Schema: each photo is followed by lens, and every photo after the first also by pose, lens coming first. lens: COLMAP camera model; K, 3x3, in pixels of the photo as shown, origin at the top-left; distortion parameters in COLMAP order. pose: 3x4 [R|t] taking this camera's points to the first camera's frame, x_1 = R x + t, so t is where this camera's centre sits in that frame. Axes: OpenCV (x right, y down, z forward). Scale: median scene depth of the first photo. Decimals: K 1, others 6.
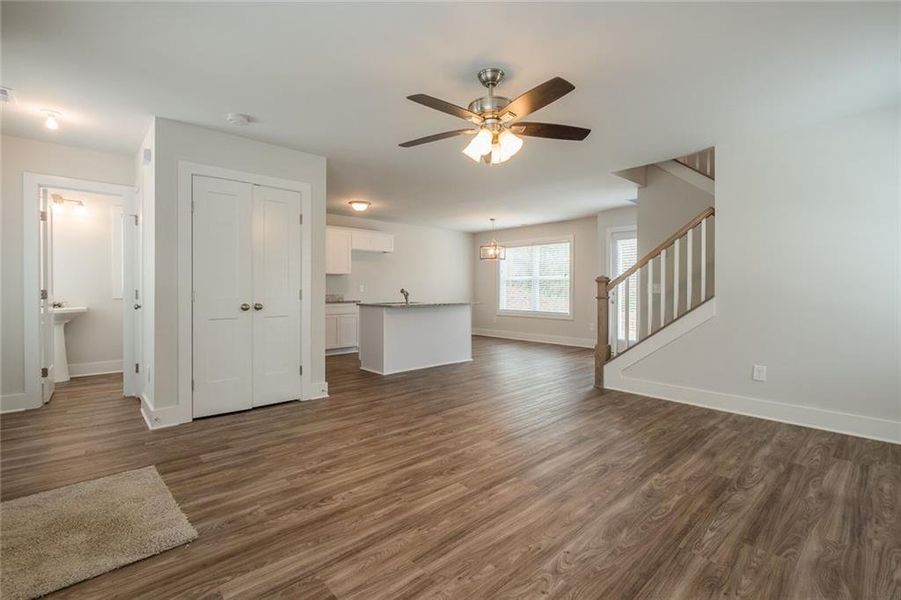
lens RADIAL K [[407.0, 0, 453.0], [0, 407.0, 291.5], [0, 0, 1]] dist [-0.000863, 0.000195]
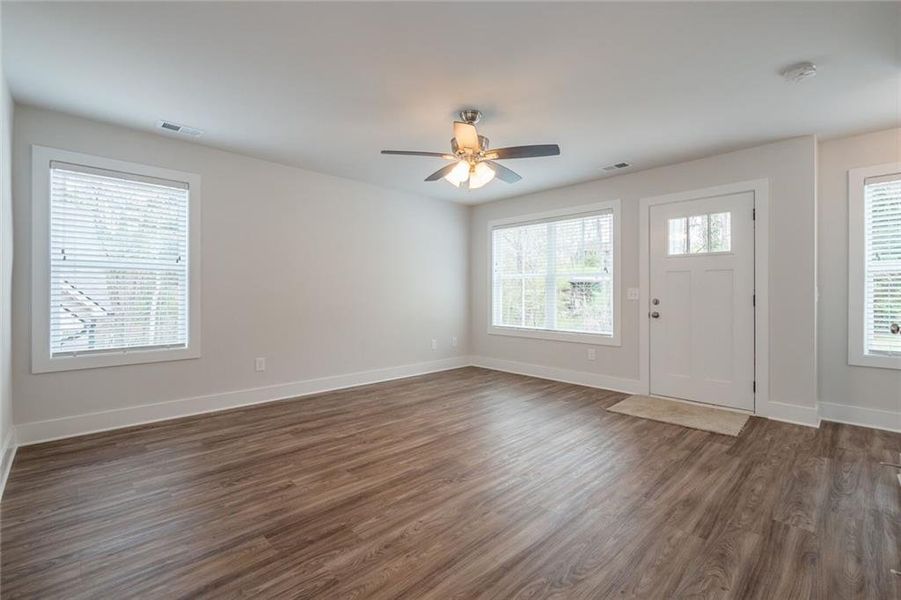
lens RADIAL K [[397.5, 0, 452.6], [0, 397.5, 293.4], [0, 0, 1]] dist [-0.003734, -0.000103]
pose [[-0.999652, -0.005669, -0.025773, 0.169800], [-0.005827, 0.999964, 0.006089, -0.014614], [0.025738, 0.006237, -0.999649, 2.171296]]
